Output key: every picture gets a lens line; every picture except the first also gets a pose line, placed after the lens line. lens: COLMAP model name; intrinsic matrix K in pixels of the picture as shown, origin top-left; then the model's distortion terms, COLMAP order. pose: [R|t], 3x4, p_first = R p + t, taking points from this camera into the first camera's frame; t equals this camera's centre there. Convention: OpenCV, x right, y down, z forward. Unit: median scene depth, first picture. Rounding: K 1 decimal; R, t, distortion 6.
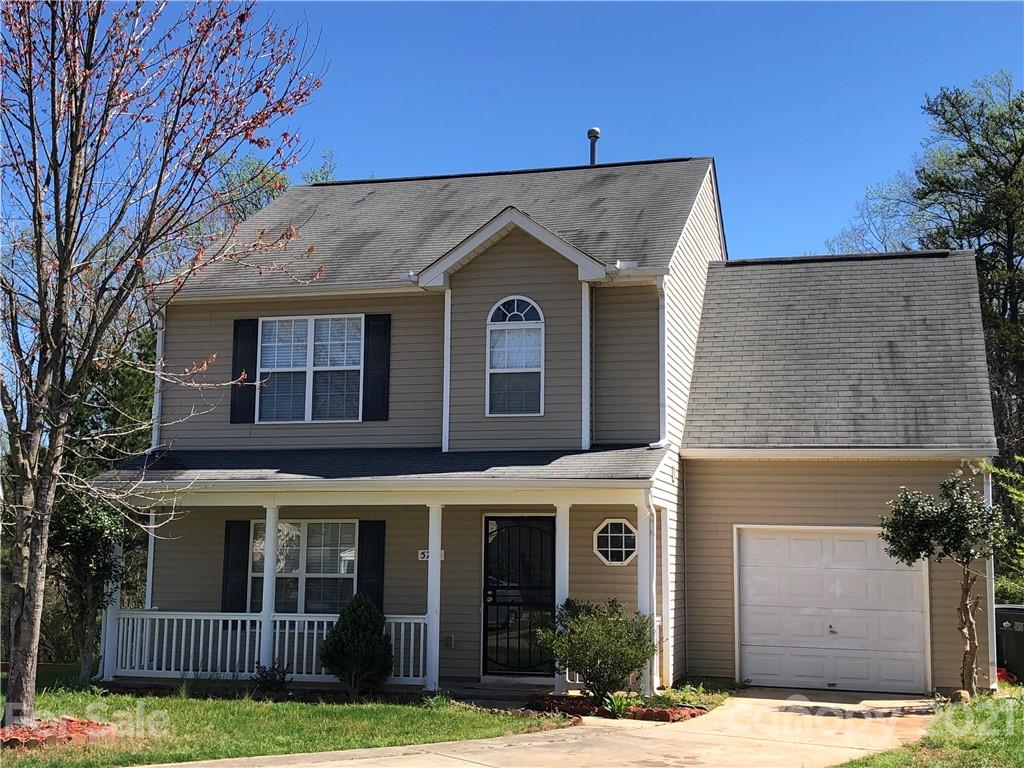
lens RADIAL K [[1375.6, 0, 511.1], [0, 1375.6, 384.9], [0, 0, 1]] dist [0.049113, 0.000000]
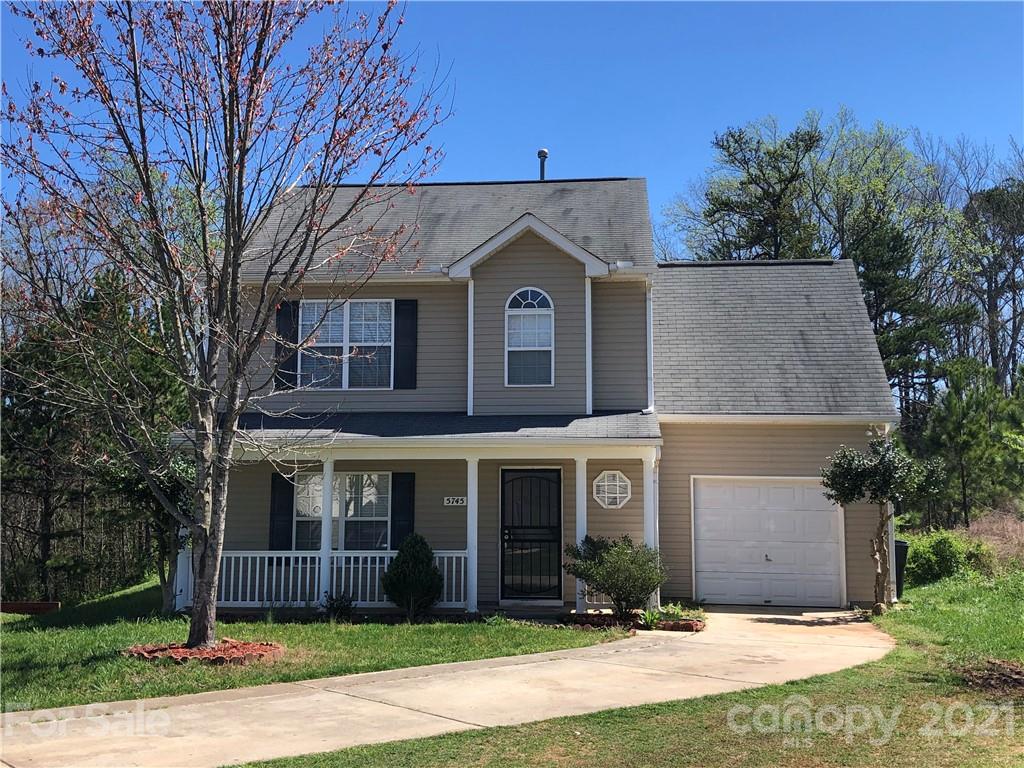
lens RADIAL K [[1160.1, 0, 511.6], [0, 1160.1, 382.6], [0, 0, 1]] dist [0.066106, 0.000000]
pose [[0.984455, 0.011724, 0.175243, -0.190010], [-0.014749, 0.999764, 0.015972, 0.003227], [-0.175014, -0.018308, 0.984396, -0.005198]]
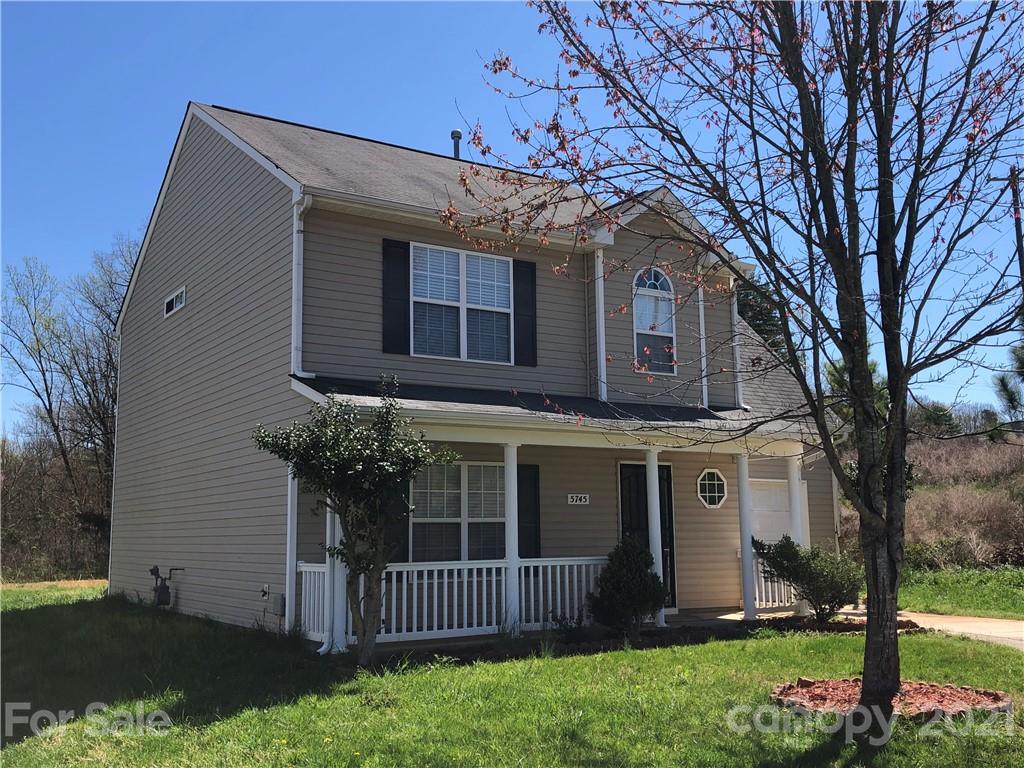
lens RADIAL K [[1044.8, 0, 515.3], [0, 1044.8, 382.4], [0, 0, 1]] dist [0.059694, 0.000000]
pose [[0.671672, 0.087805, 0.735627, -0.685048], [-0.078338, 0.995803, -0.047332, 0.077319], [-0.736695, -0.025836, 0.675731, 0.506554]]
